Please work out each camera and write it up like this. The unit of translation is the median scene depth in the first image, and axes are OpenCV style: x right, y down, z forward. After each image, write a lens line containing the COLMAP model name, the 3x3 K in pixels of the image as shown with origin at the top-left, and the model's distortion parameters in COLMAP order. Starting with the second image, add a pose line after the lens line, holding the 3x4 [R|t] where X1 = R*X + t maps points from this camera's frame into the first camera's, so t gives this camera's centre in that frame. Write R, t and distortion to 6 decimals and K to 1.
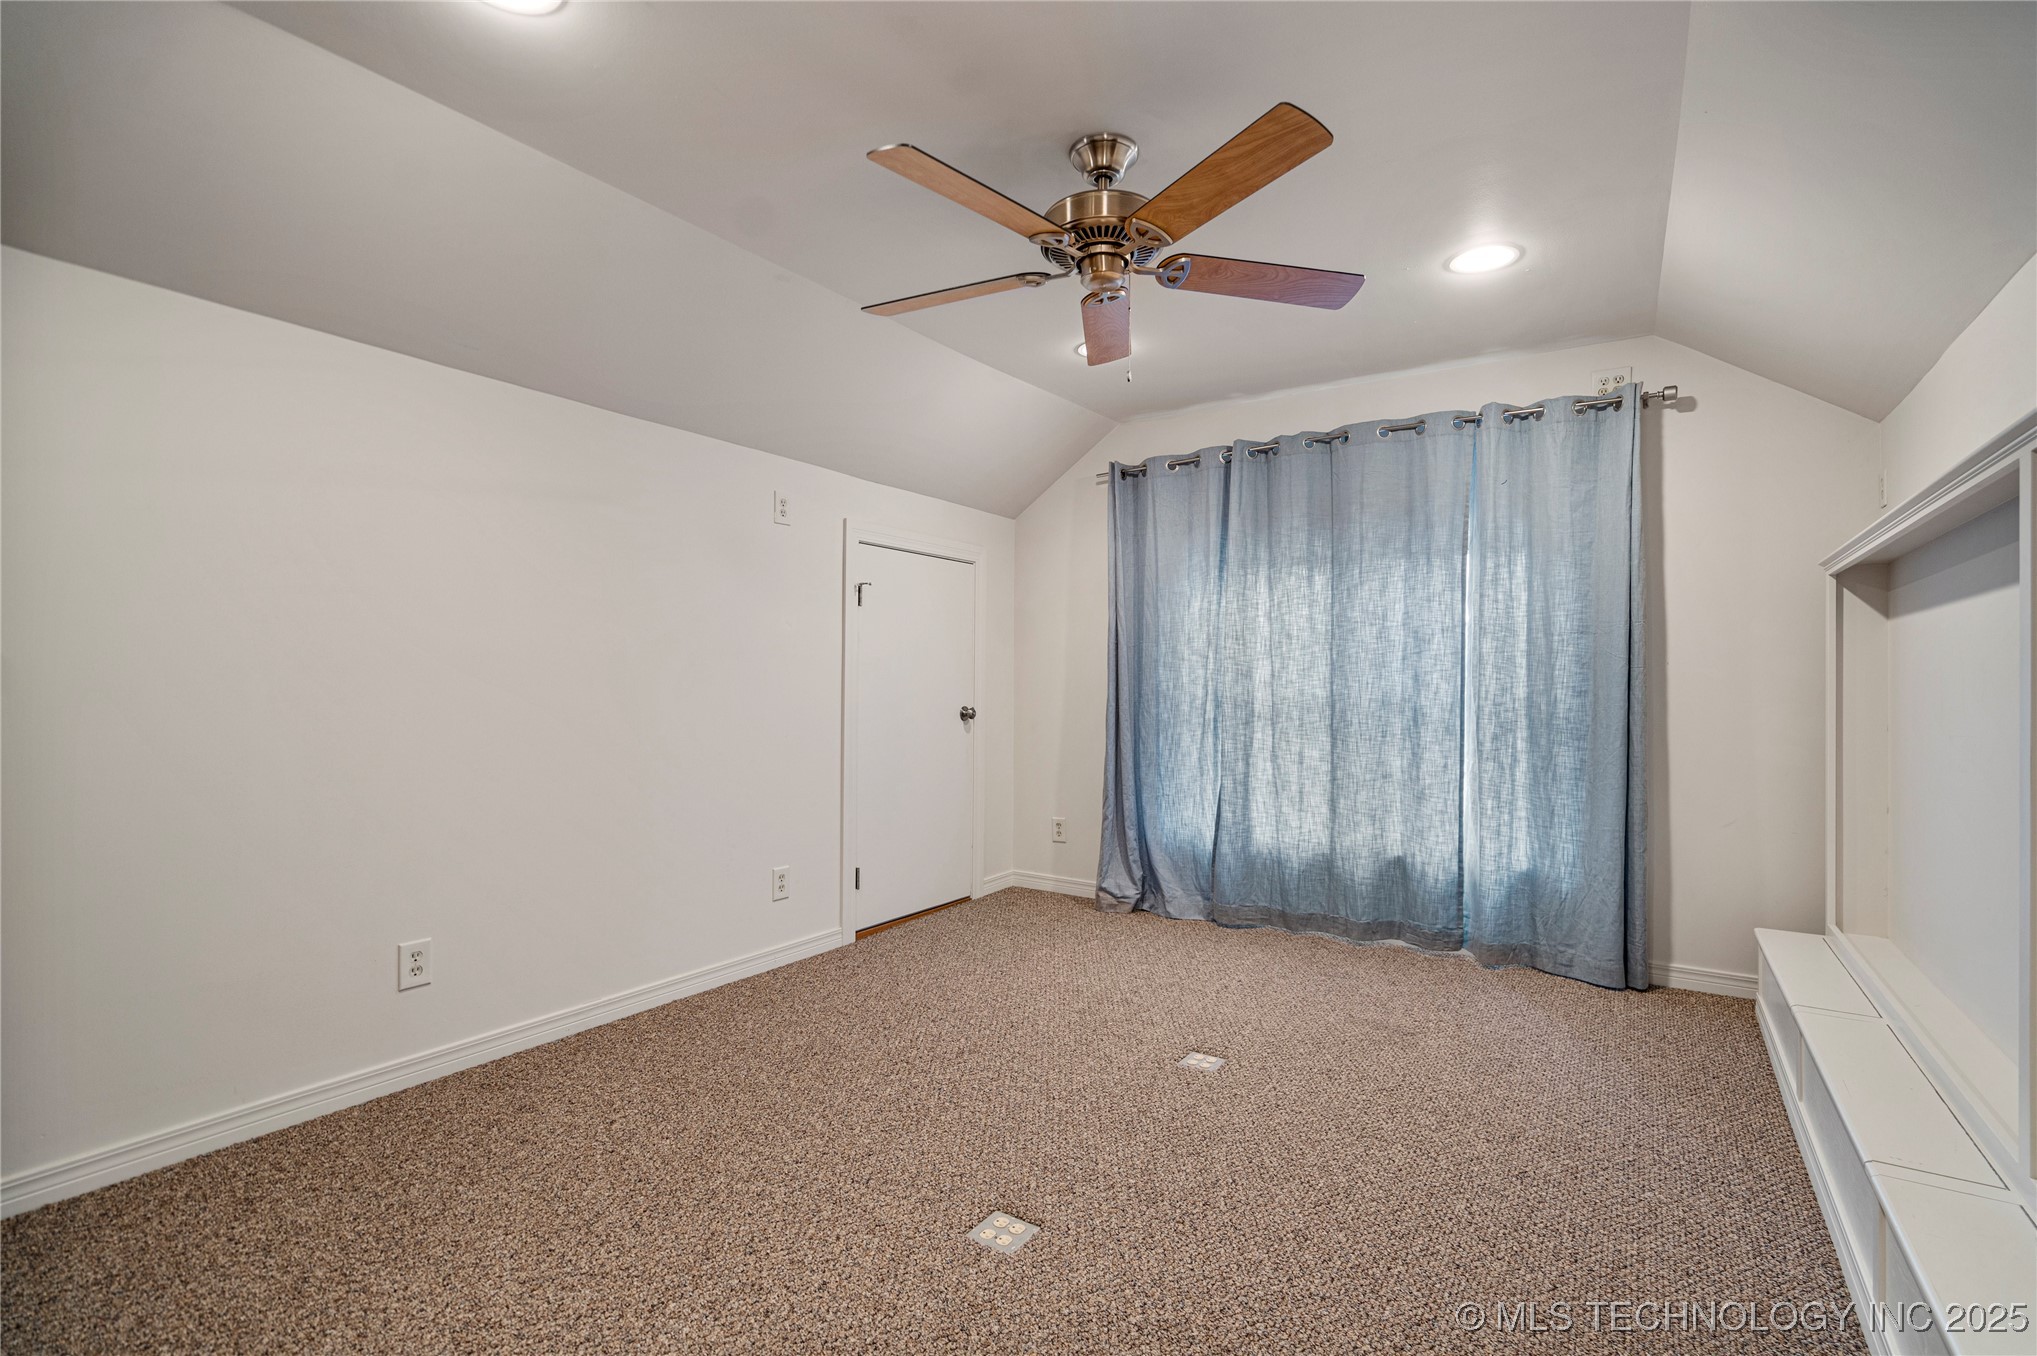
lens RADIAL K [[931.3, 0, 1023.0], [0, 931.3, 681.1], [0, 0, 1]] dist [0.001118, -0.000073]
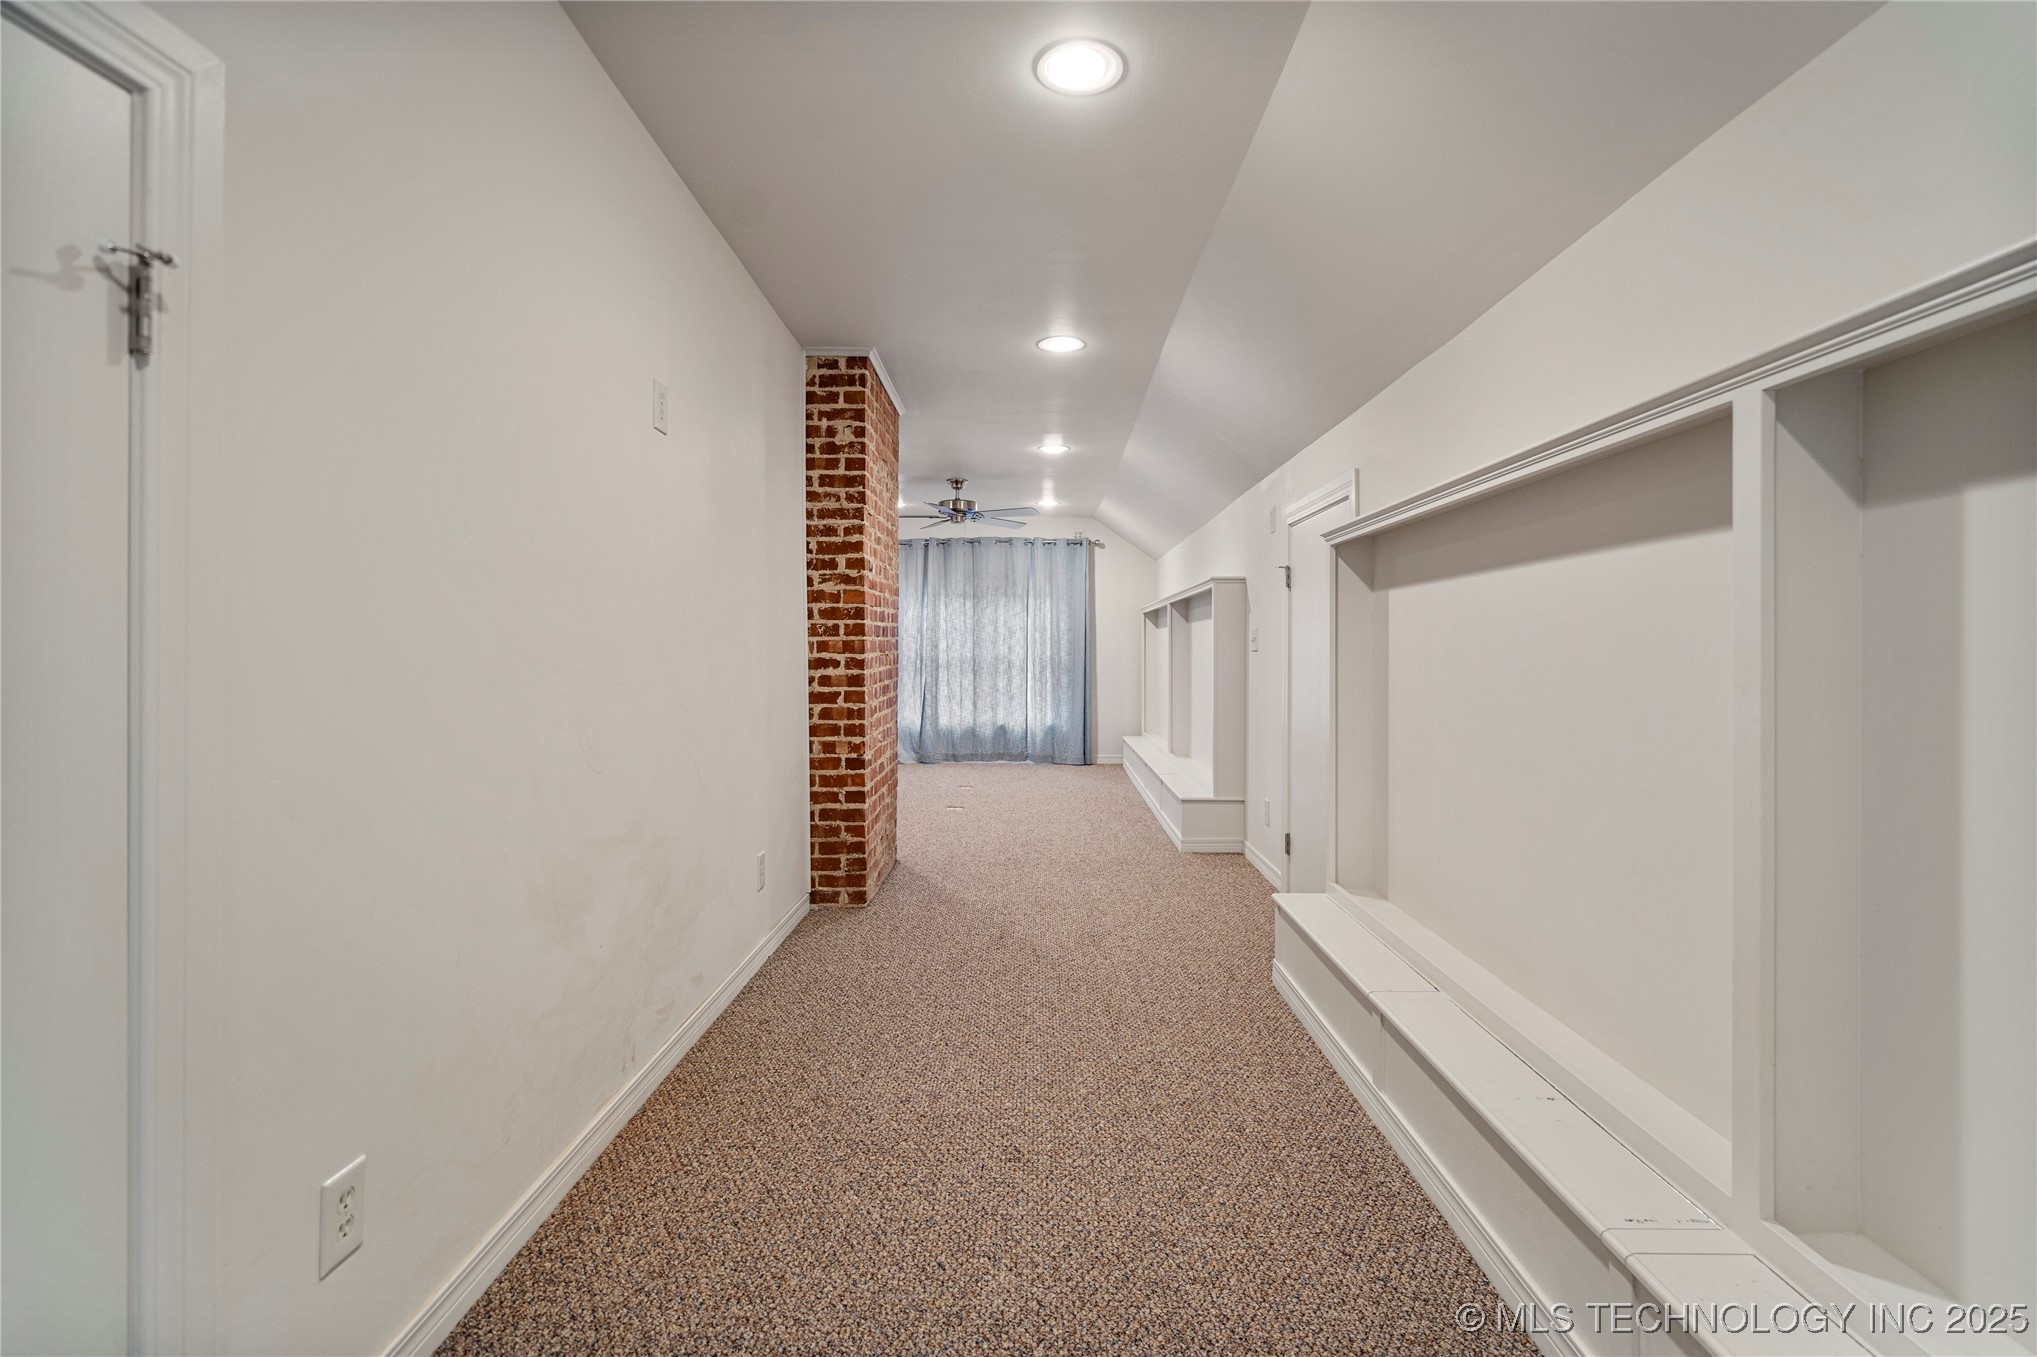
lens RADIAL K [[931.3, 0, 1017.5], [0, 931.3, 667.4], [0, 0, 1]] dist [0.001118, -0.000073]
pose [[0.846622, -0.002061, 0.532191, -0.820235], [0.000831, 0.999996, 0.002550, 0.039686], [-0.532194, -0.001717, 0.846621, -1.013977]]
